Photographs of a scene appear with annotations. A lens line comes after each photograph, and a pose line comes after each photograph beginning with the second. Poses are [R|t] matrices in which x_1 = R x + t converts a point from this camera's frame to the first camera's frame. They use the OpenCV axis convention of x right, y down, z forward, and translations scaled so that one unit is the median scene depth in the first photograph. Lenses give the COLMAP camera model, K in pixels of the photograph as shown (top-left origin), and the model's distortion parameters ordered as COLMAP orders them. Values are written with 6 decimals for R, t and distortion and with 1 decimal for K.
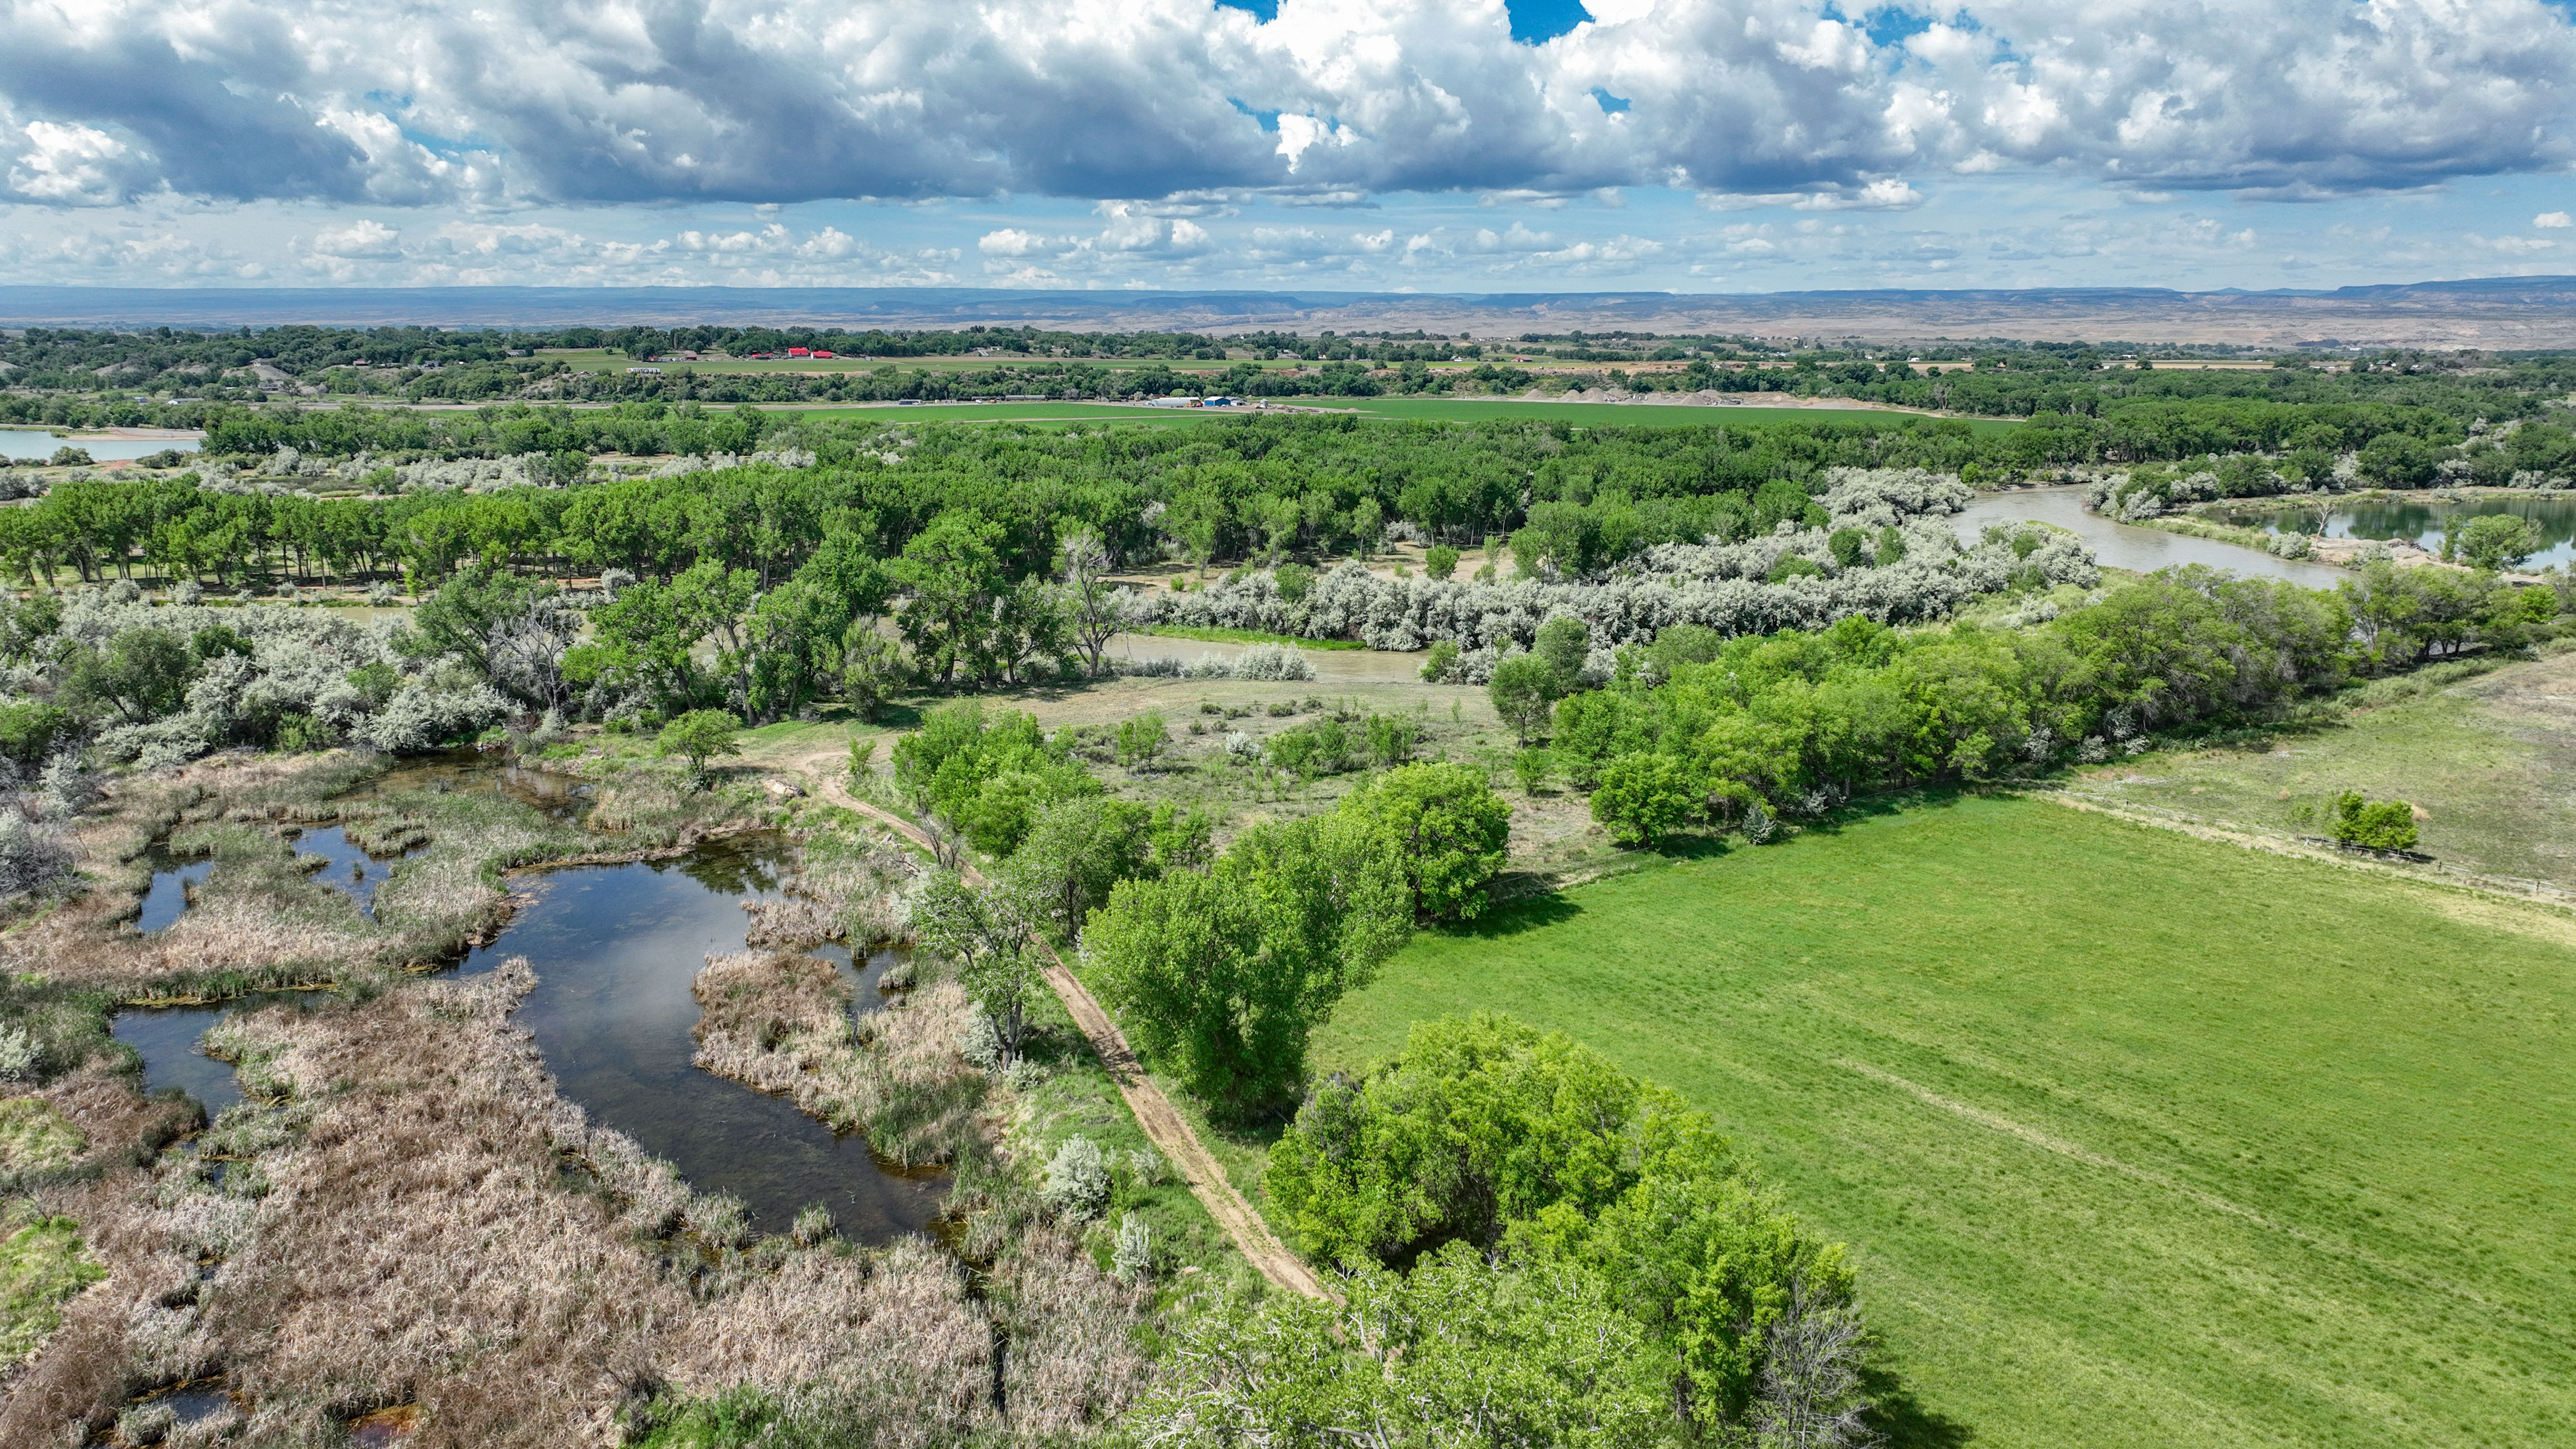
lens RADIAL K [[1812.9, 0, 1293.7], [0, 1812.9, 720.0], [0, 0, 1]] dist [-0.000403, 0.014992]
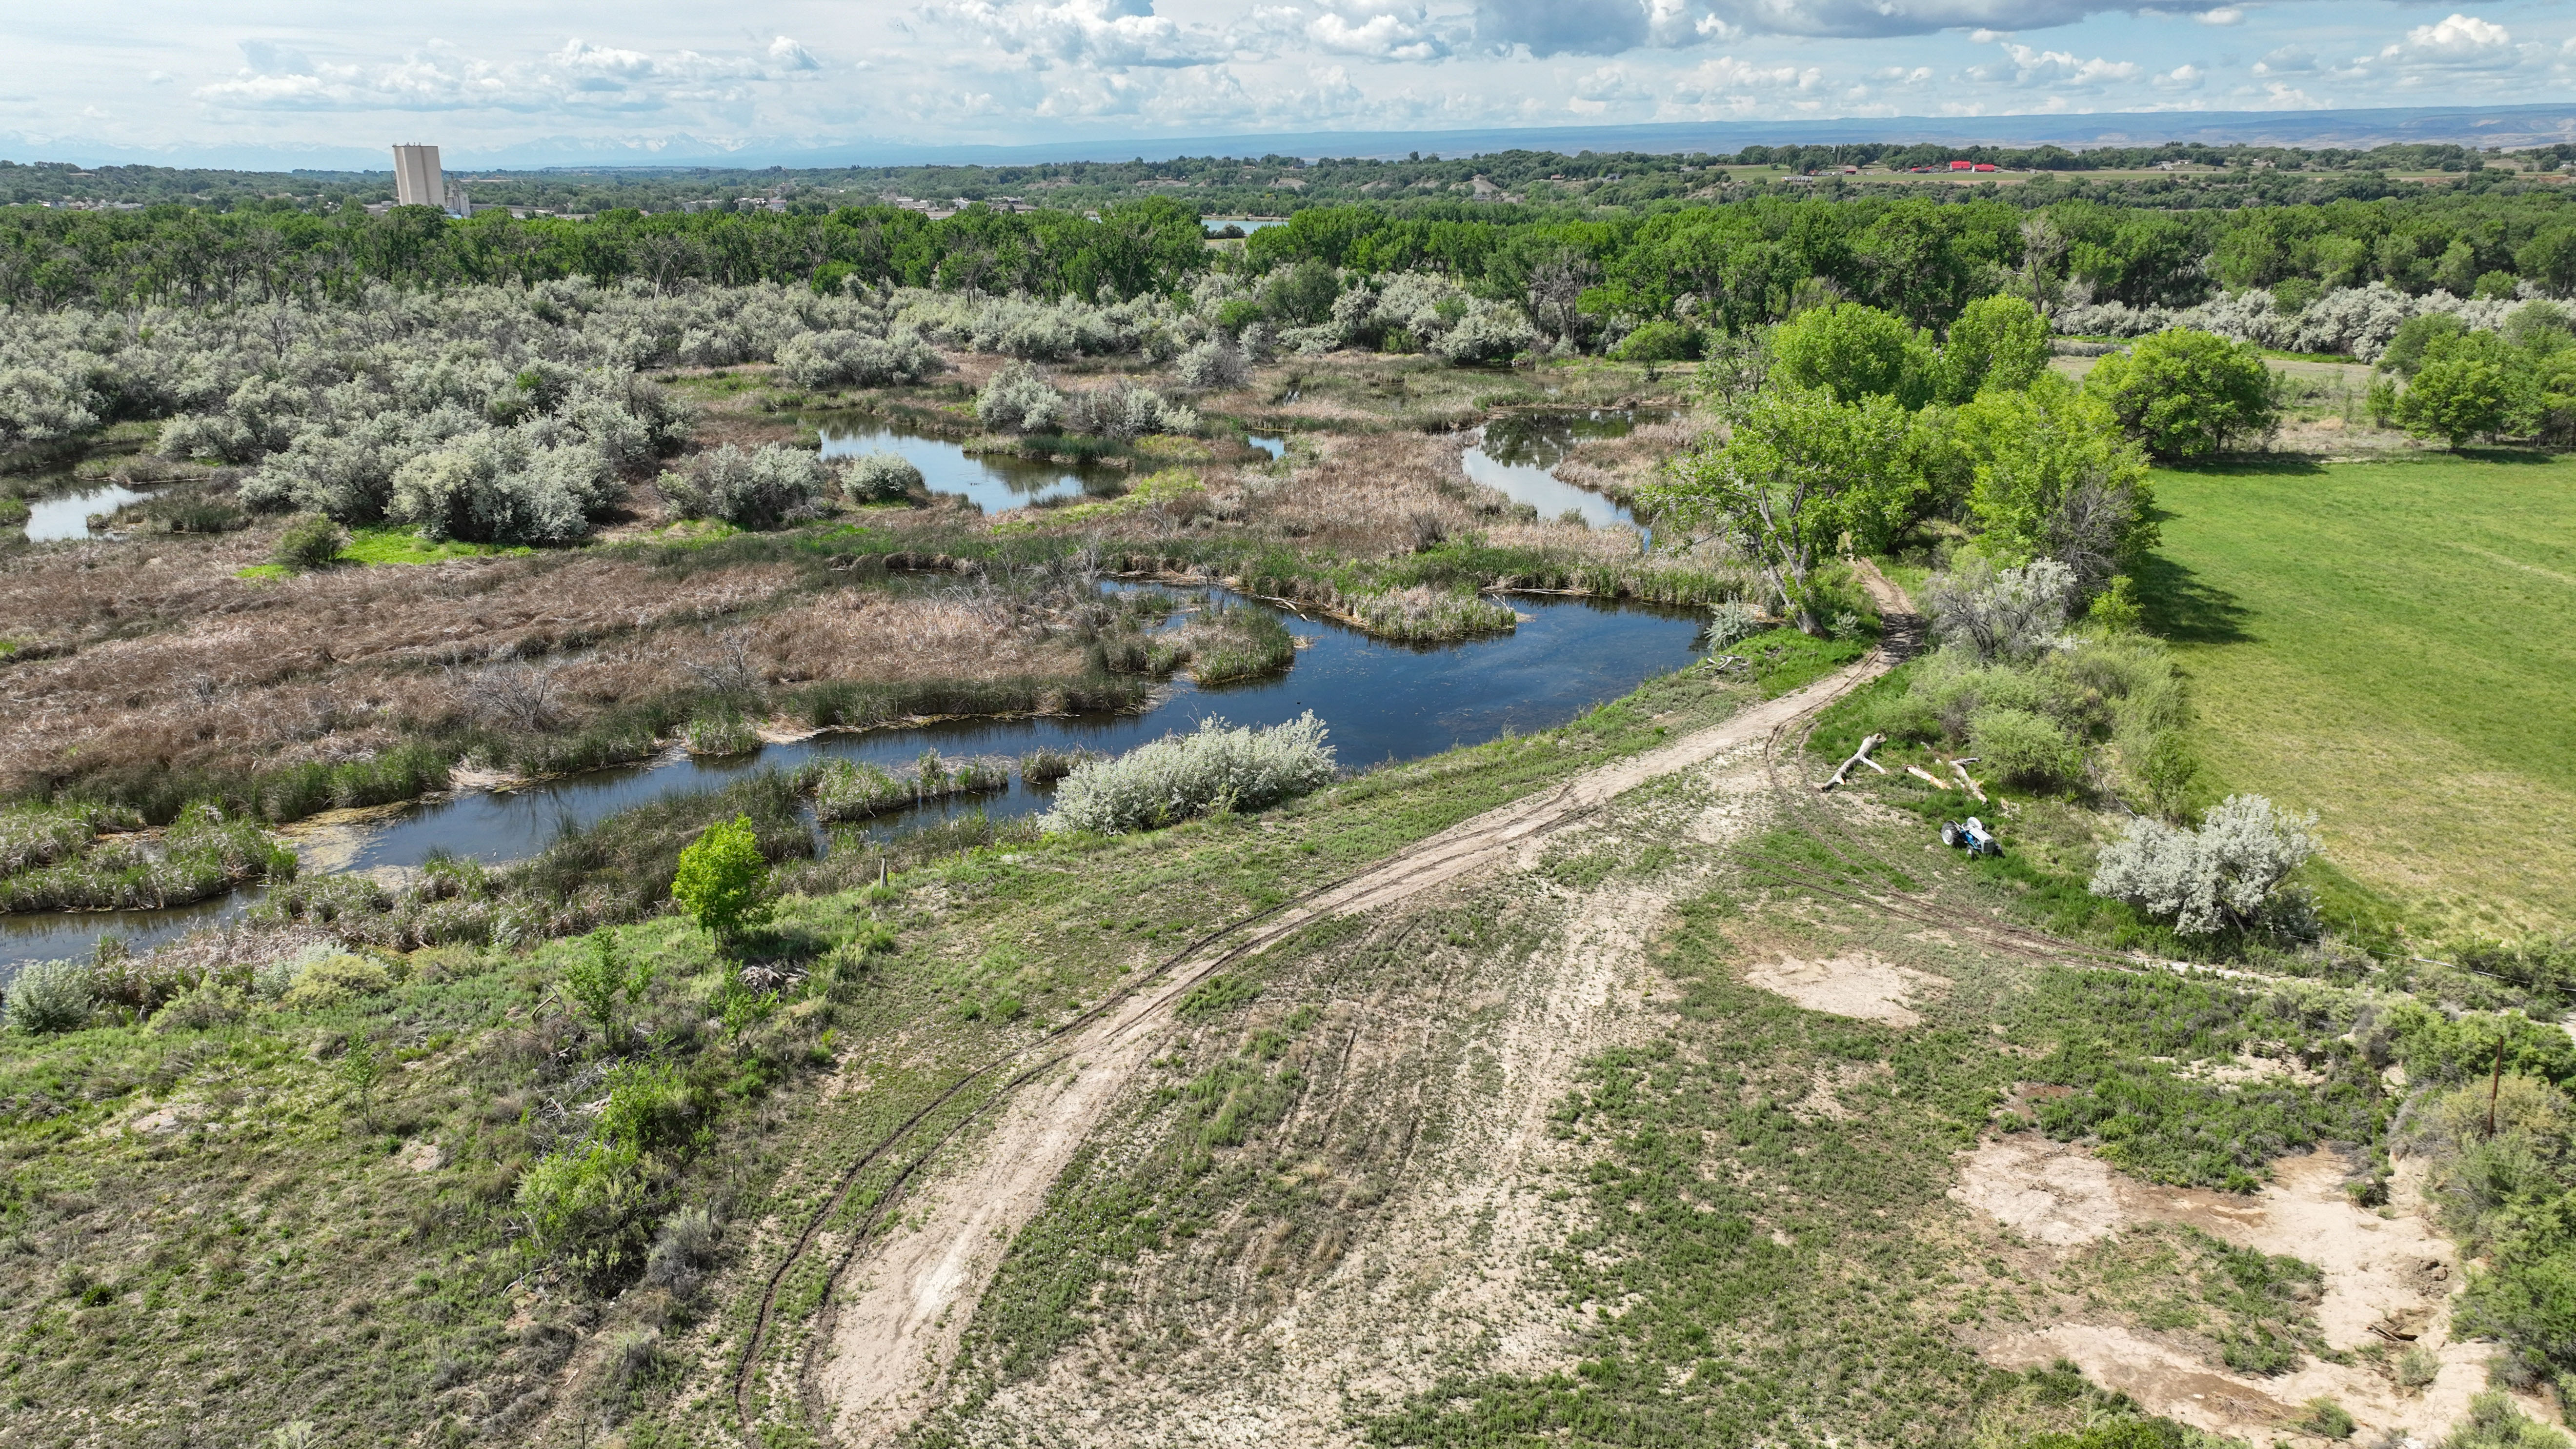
lens RADIAL K [[1810.9, 0, 1295.7], [0, 1810.9, 713.7], [0, 0, 1]] dist [-0.003197, 0.020933]
pose [[0.817874, 0.159146, -0.552952, 0.143993], [-0.112563, 0.986675, 0.117484, 0.097662], [0.564280, -0.033845, 0.824889, -0.140211]]
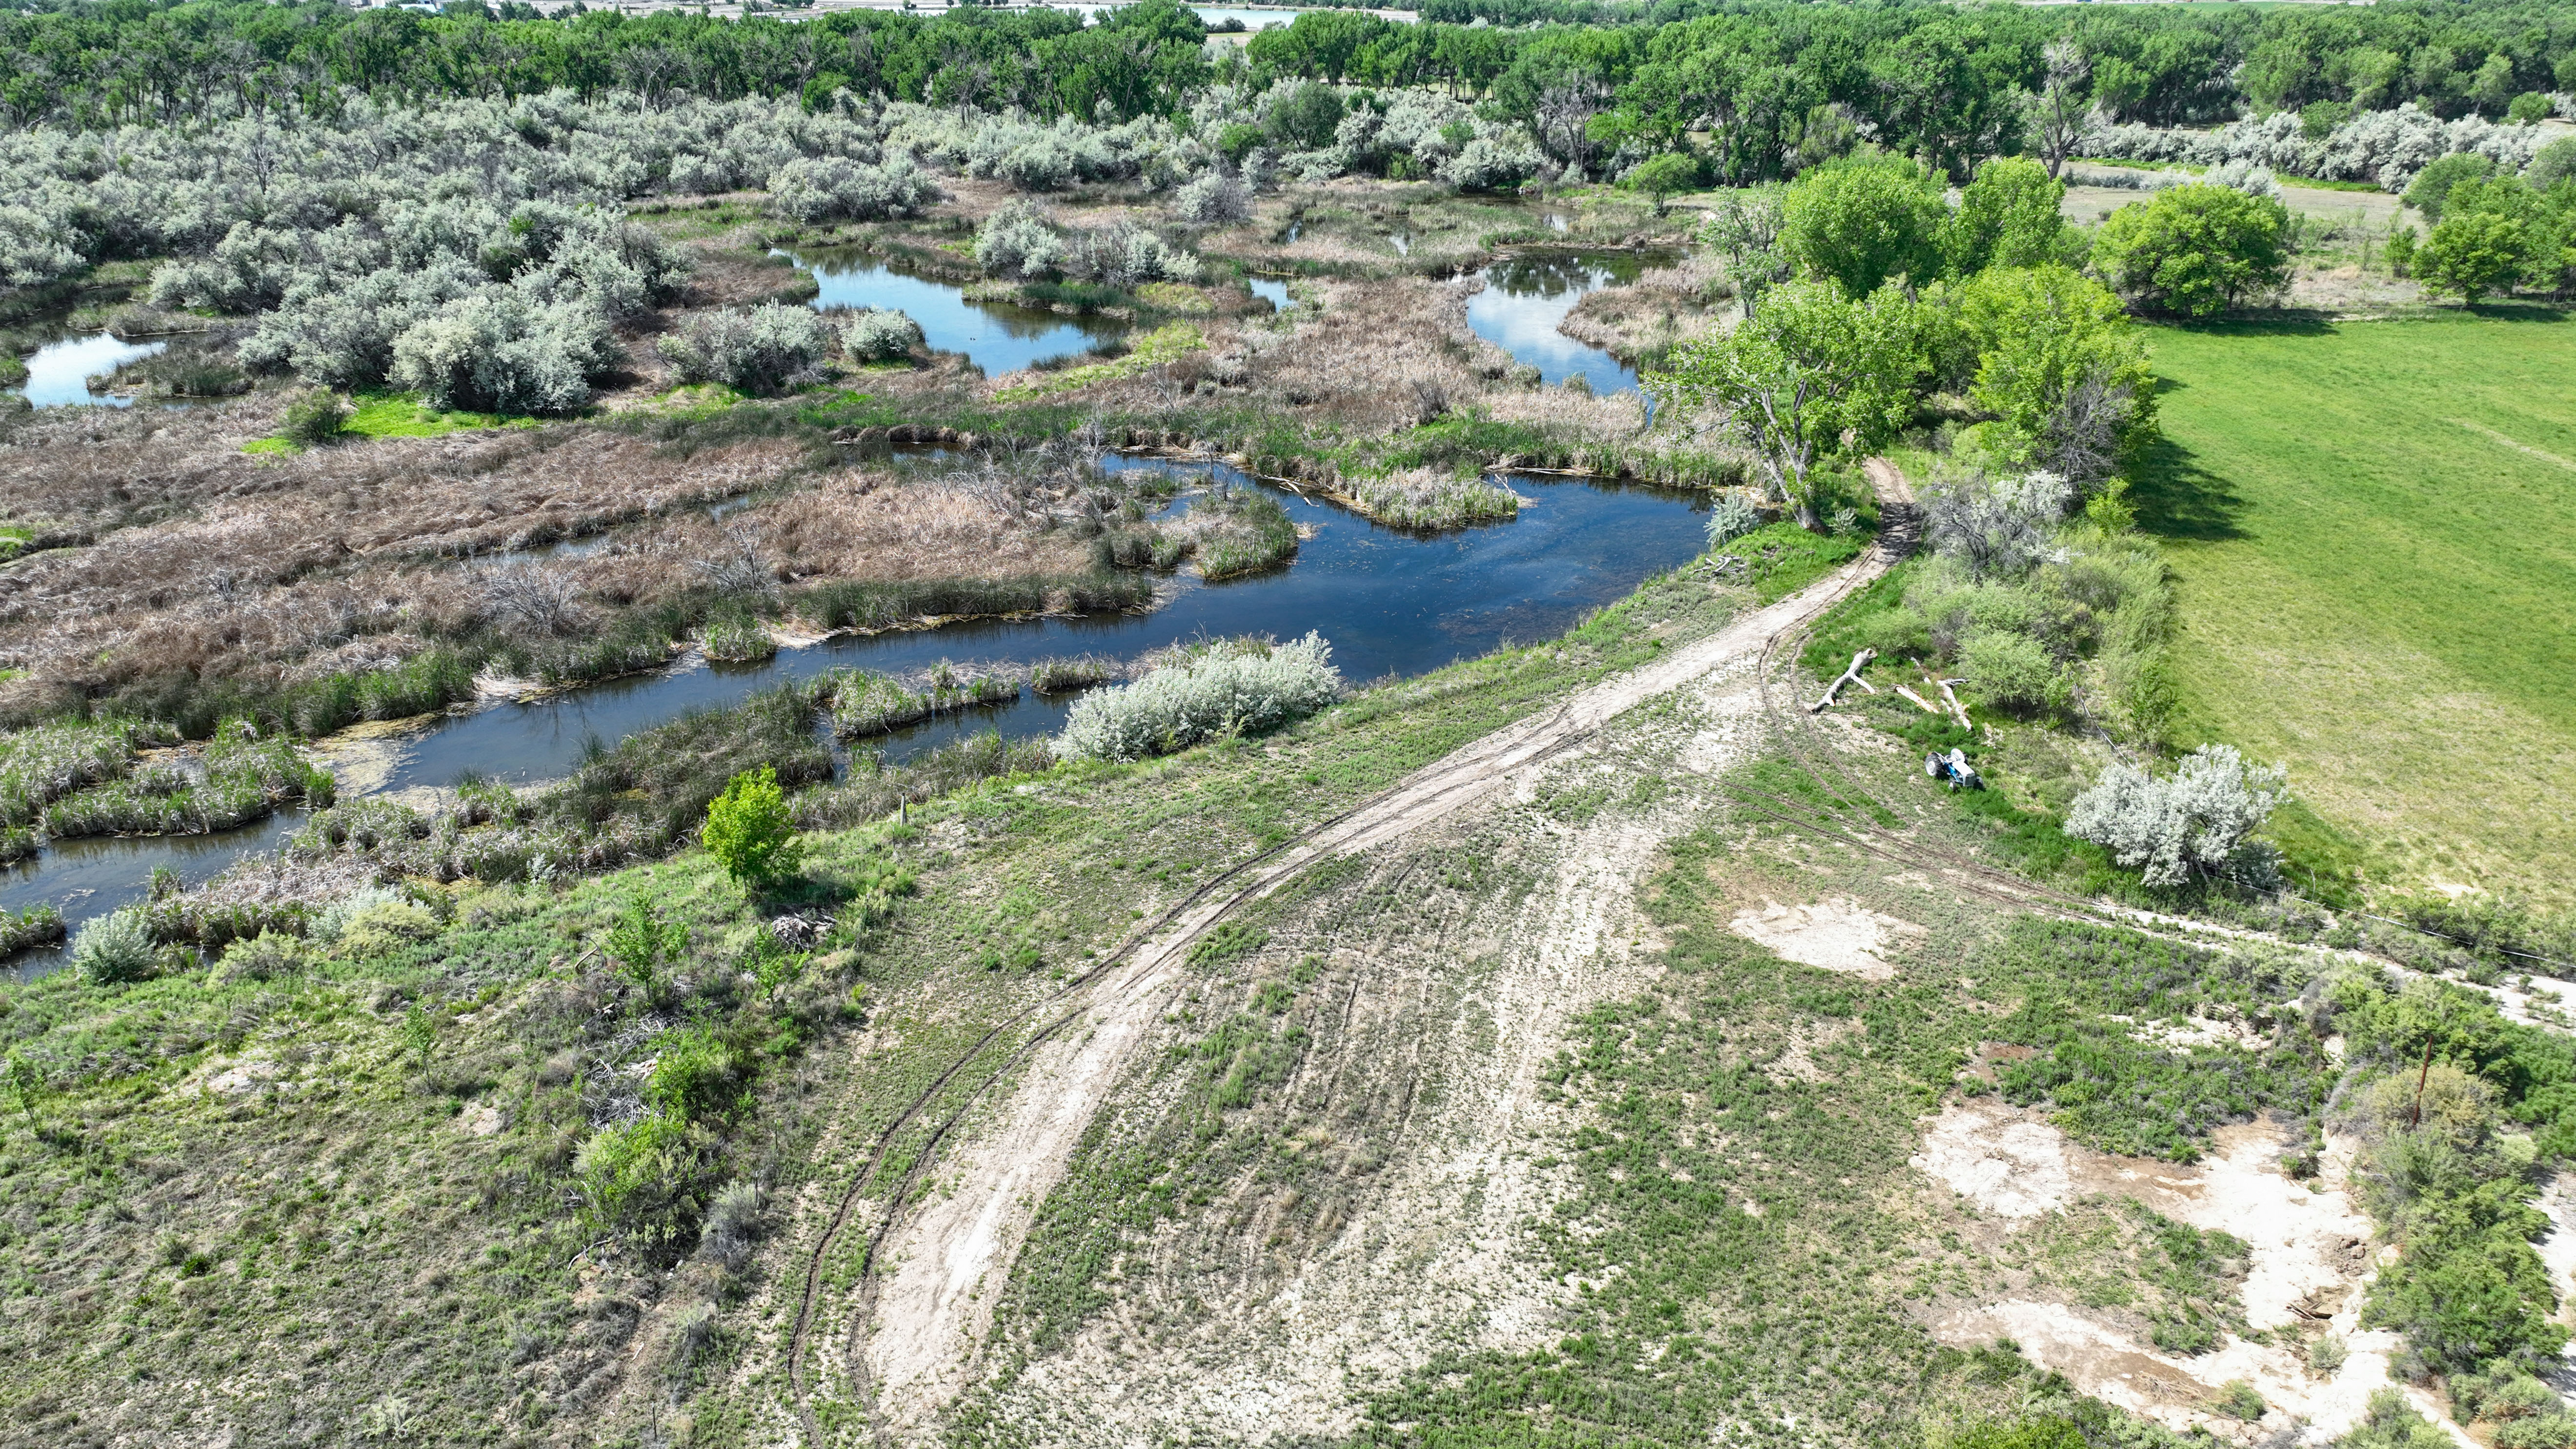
lens RADIAL K [[1810.9, 0, 1295.7], [0, 1810.9, 713.7], [0, 0, 1]] dist [-0.003197, 0.020933]
pose [[0.817226, 0.219886, -0.532721, 0.143873], [-0.114140, 0.967796, 0.224371, 0.078630], [0.564901, -0.122557, 0.816006, -0.144718]]
